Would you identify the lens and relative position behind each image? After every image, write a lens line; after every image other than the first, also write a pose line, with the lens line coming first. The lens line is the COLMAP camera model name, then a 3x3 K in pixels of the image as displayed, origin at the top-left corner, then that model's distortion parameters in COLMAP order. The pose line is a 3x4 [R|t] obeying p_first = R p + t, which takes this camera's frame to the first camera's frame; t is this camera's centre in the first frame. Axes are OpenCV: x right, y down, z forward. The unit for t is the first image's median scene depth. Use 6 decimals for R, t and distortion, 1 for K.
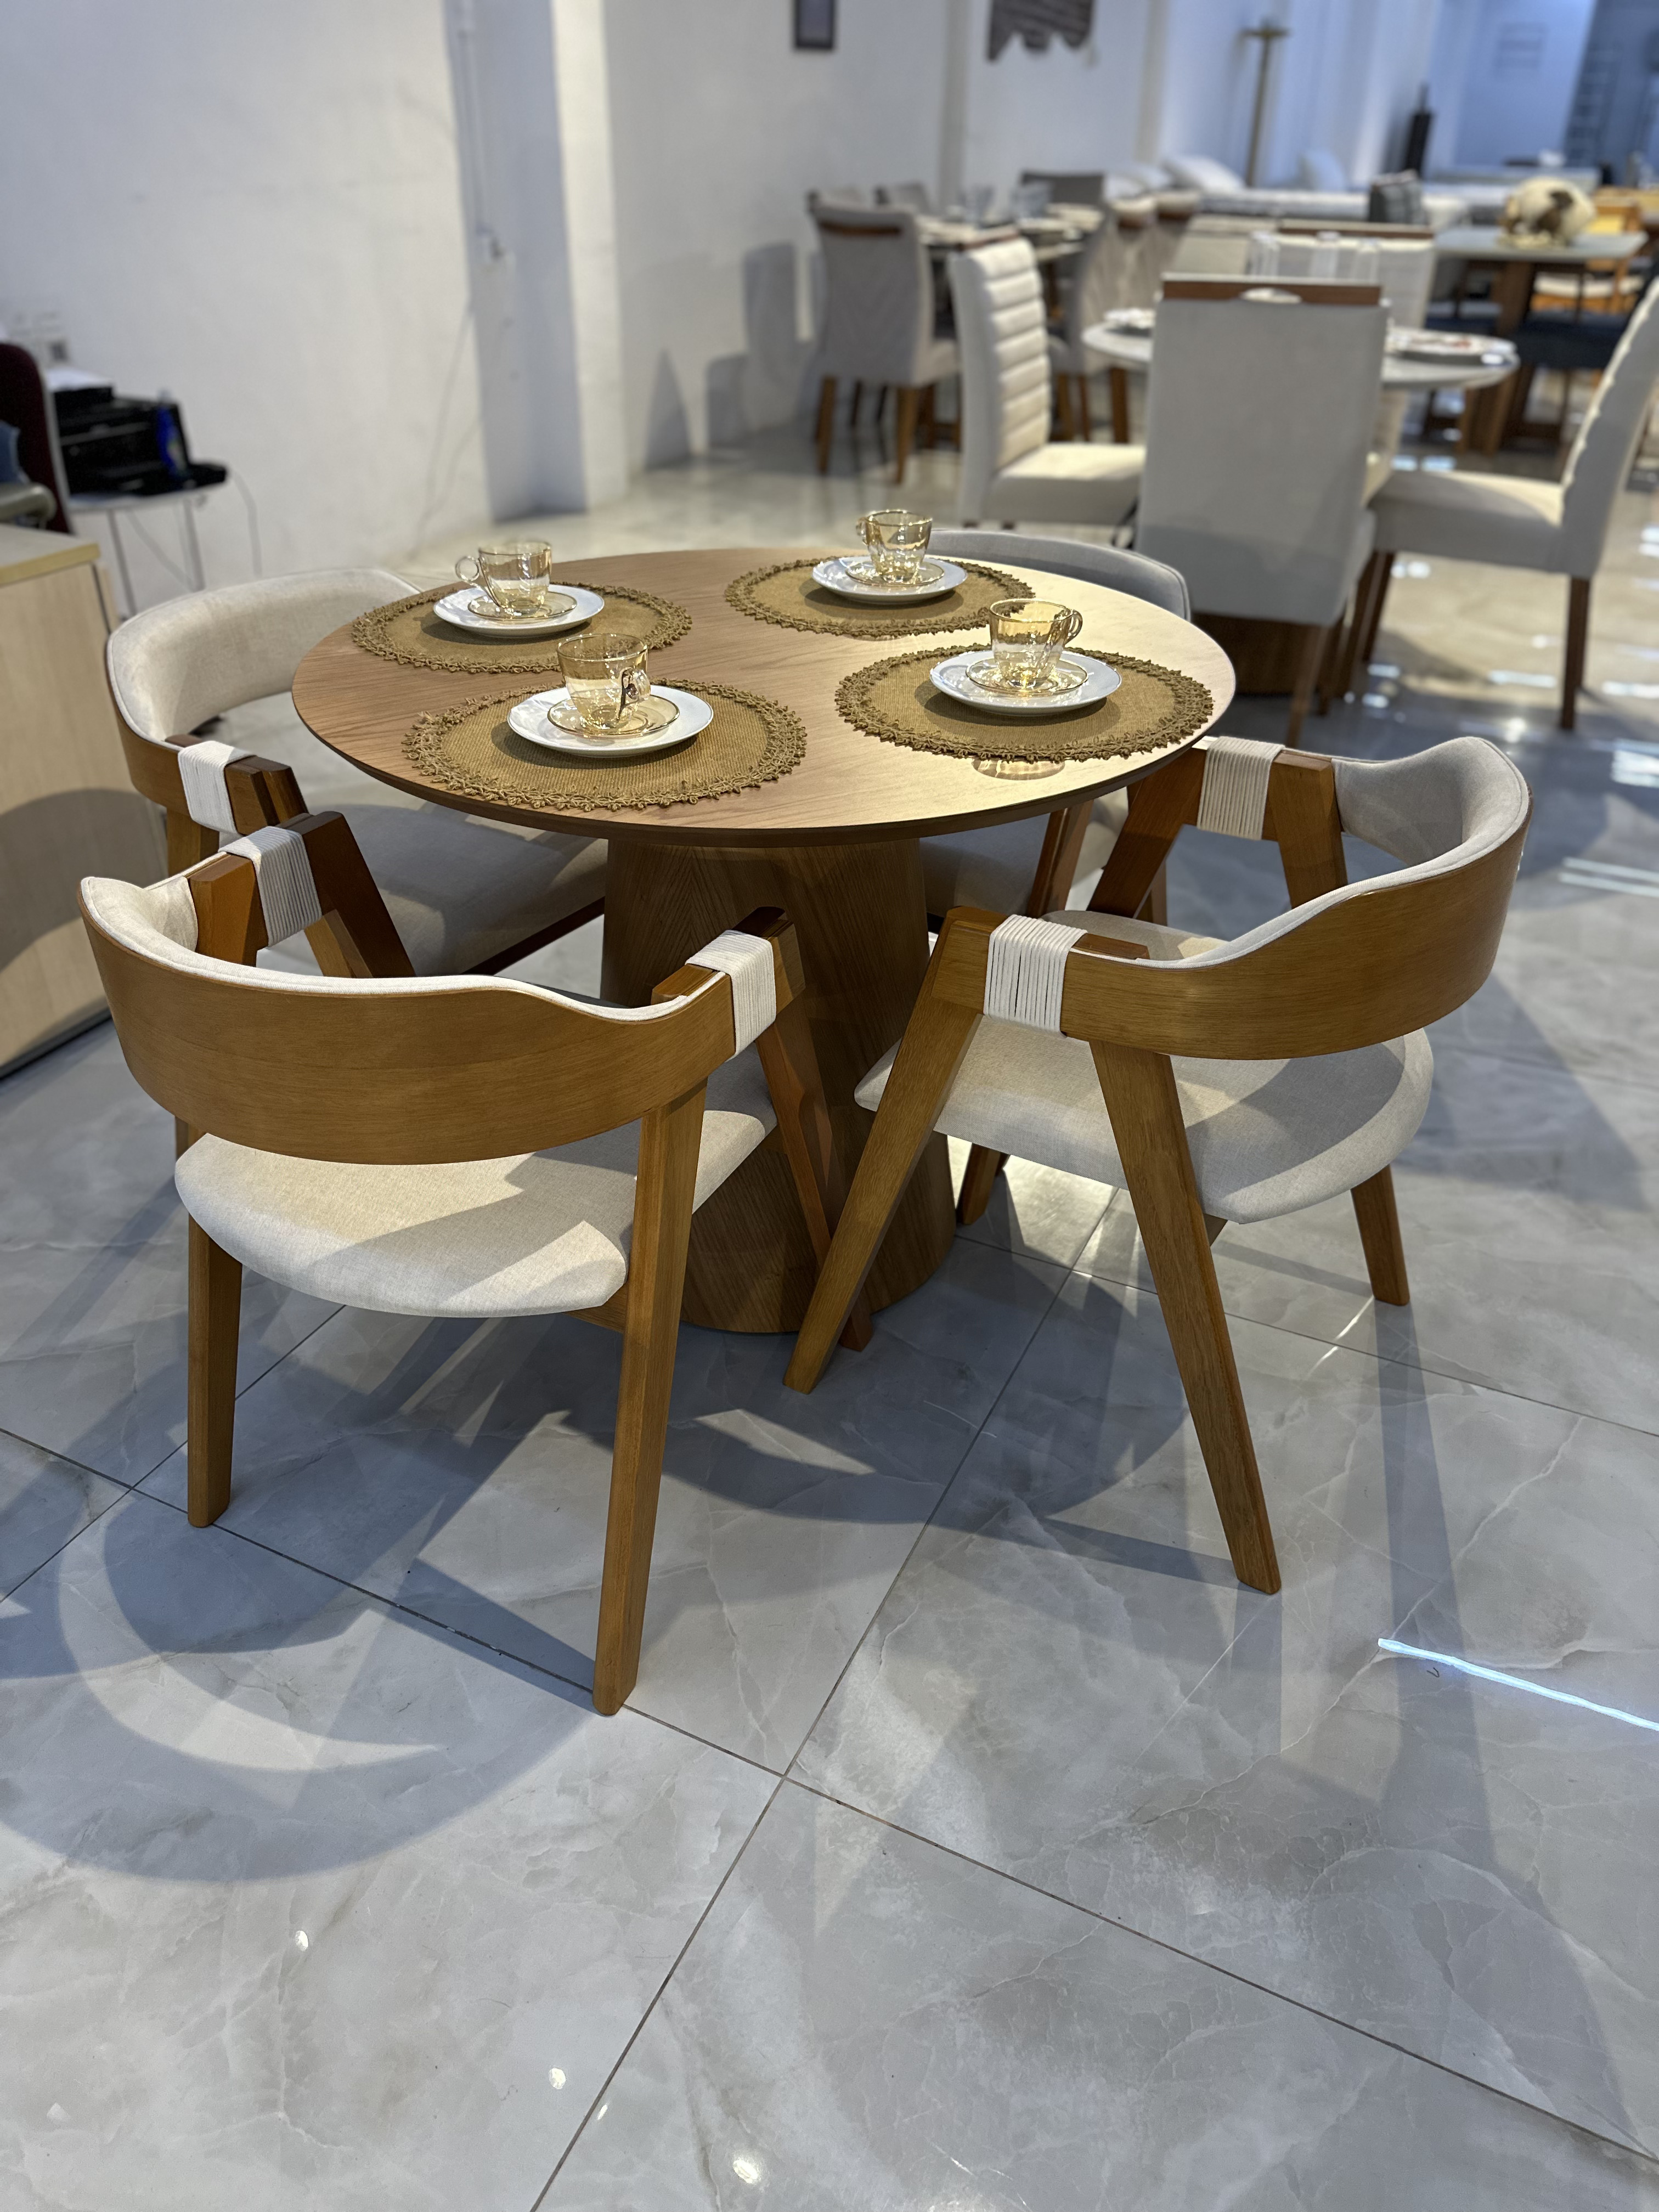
lens RADIAL K [[1555.3, 0, 820.5], [0, 1555.3, 1119.4], [0, 0, 1]] dist [0.003695, -0.011177]
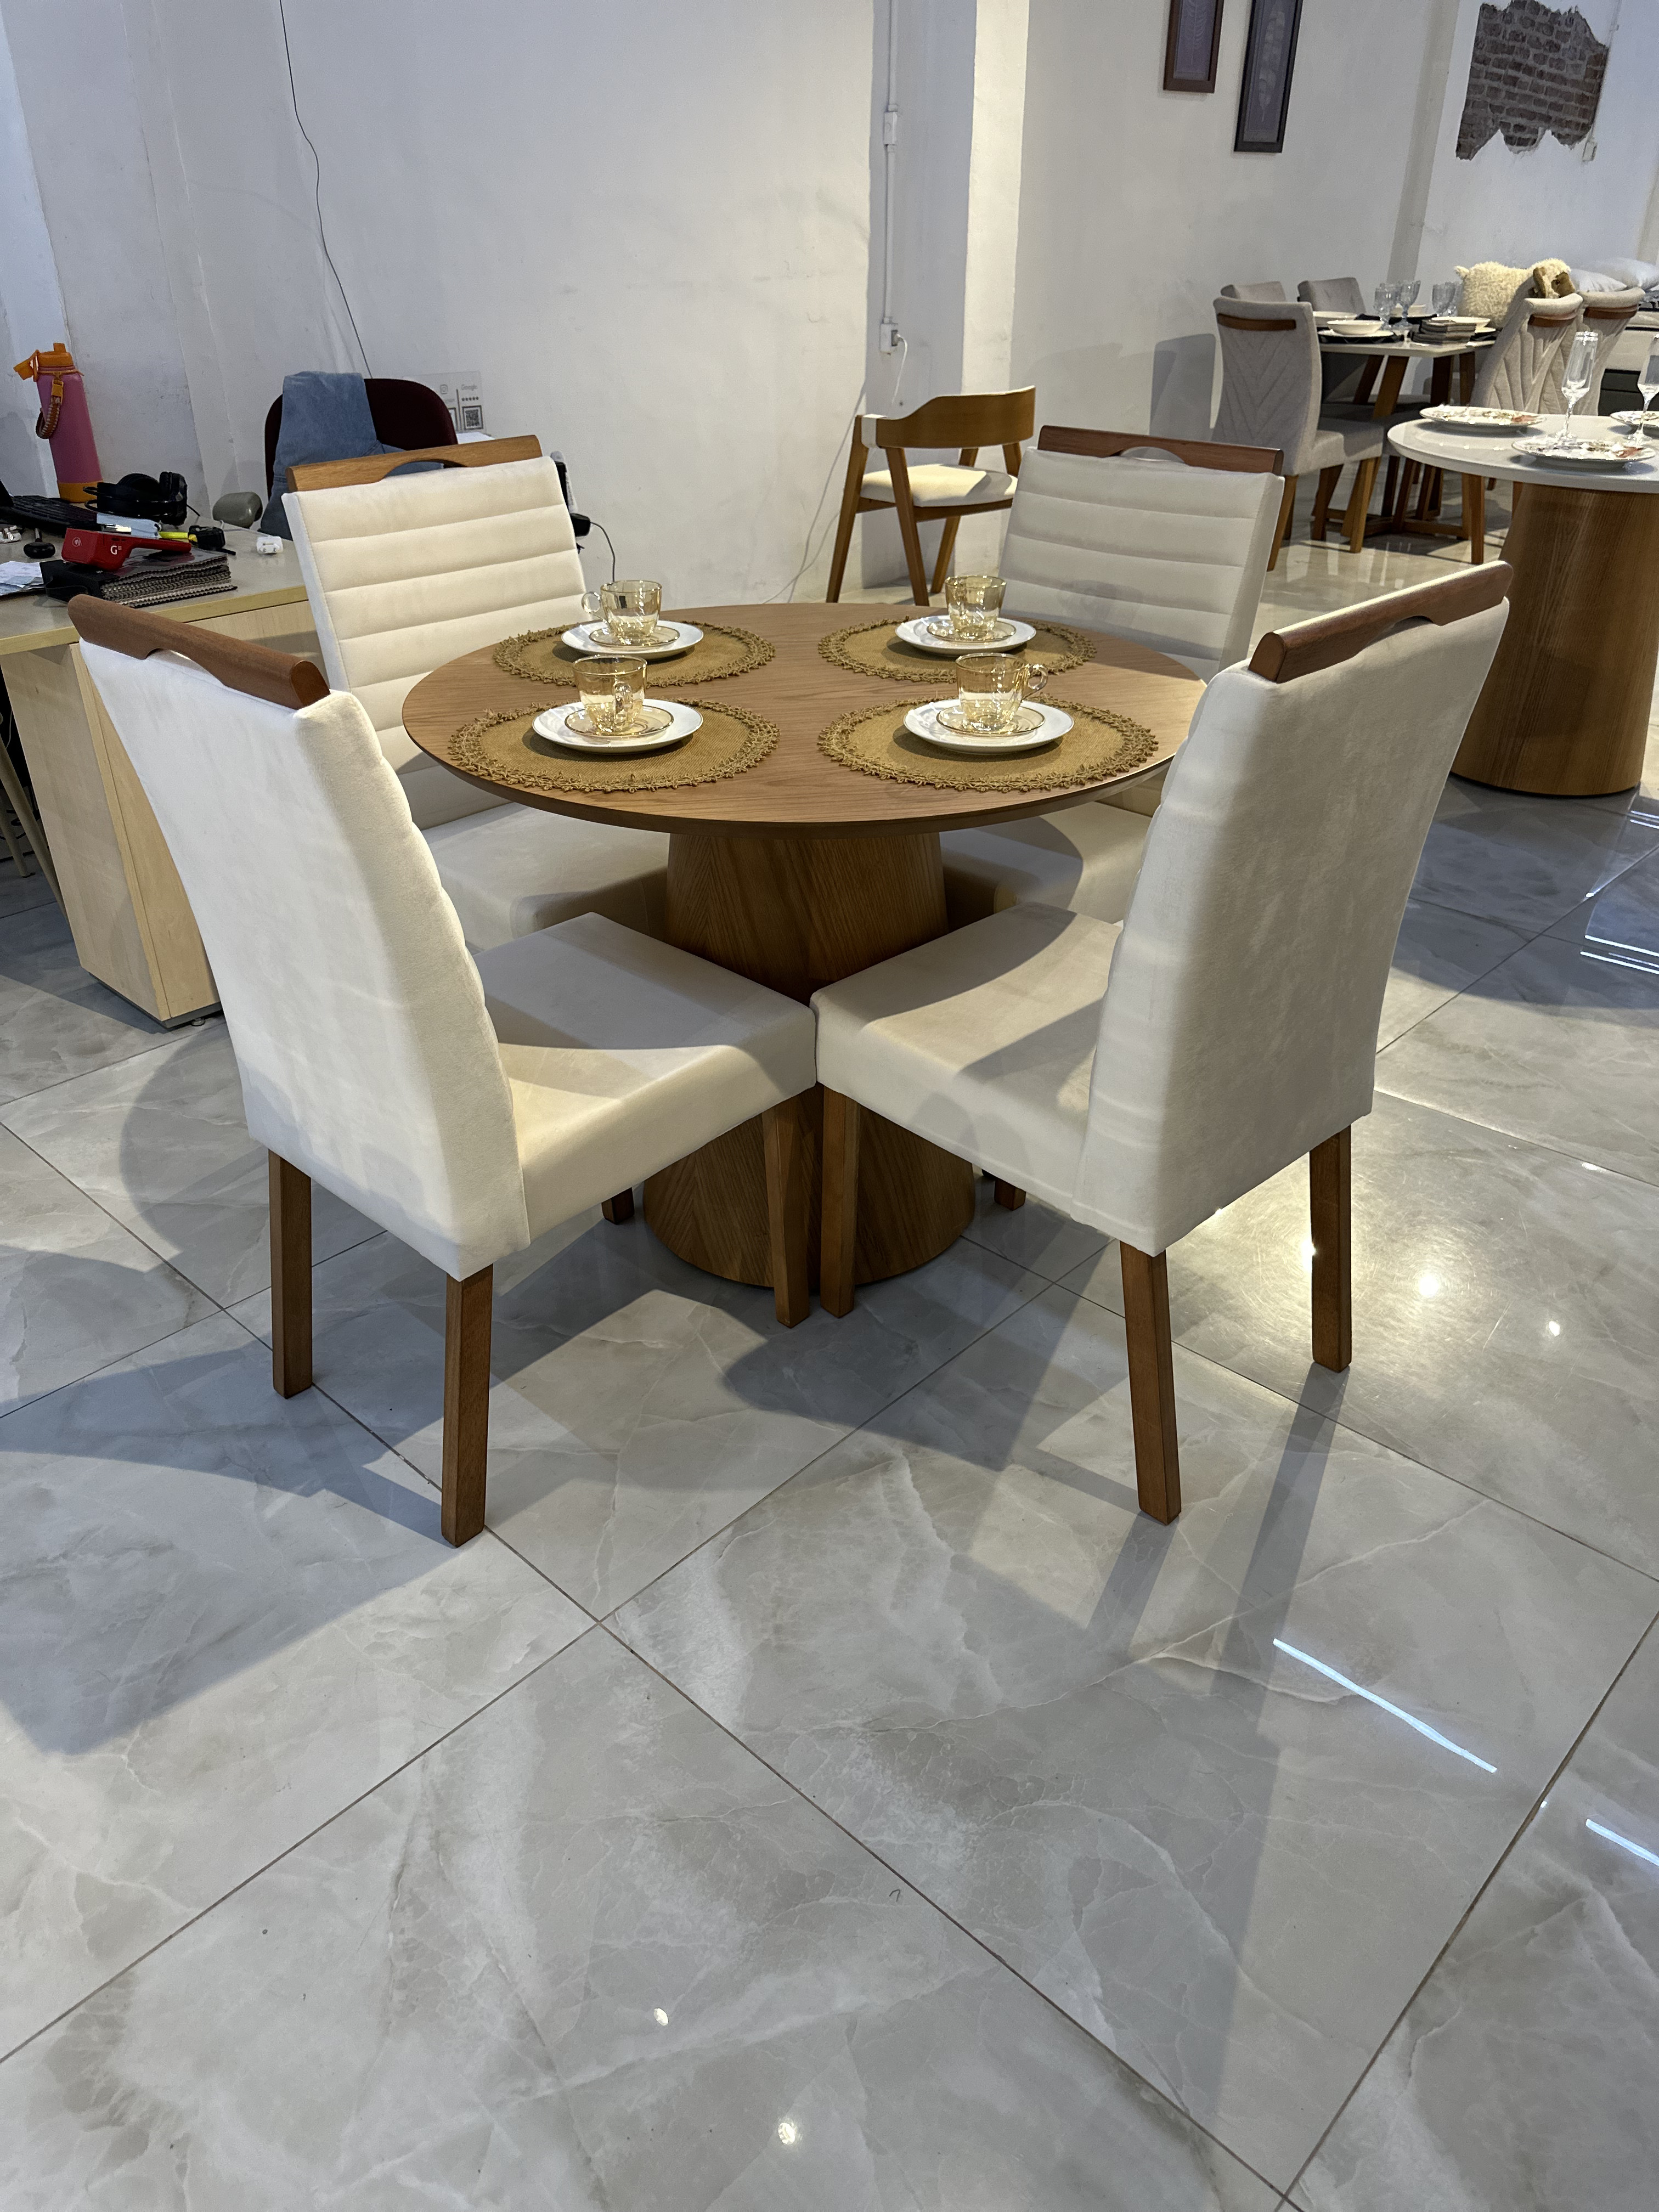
lens RADIAL K [[1555.3, 0, 823.0], [0, 1555.3, 1106.8], [0, 0, 1]] dist [0.003695, -0.011177]
pose [[0.954936, 0.141872, -0.260711, 0.321106], [-0.154513, 0.987579, -0.028539, 0.038971], [0.253424, 0.067536, 0.964995, -0.091676]]
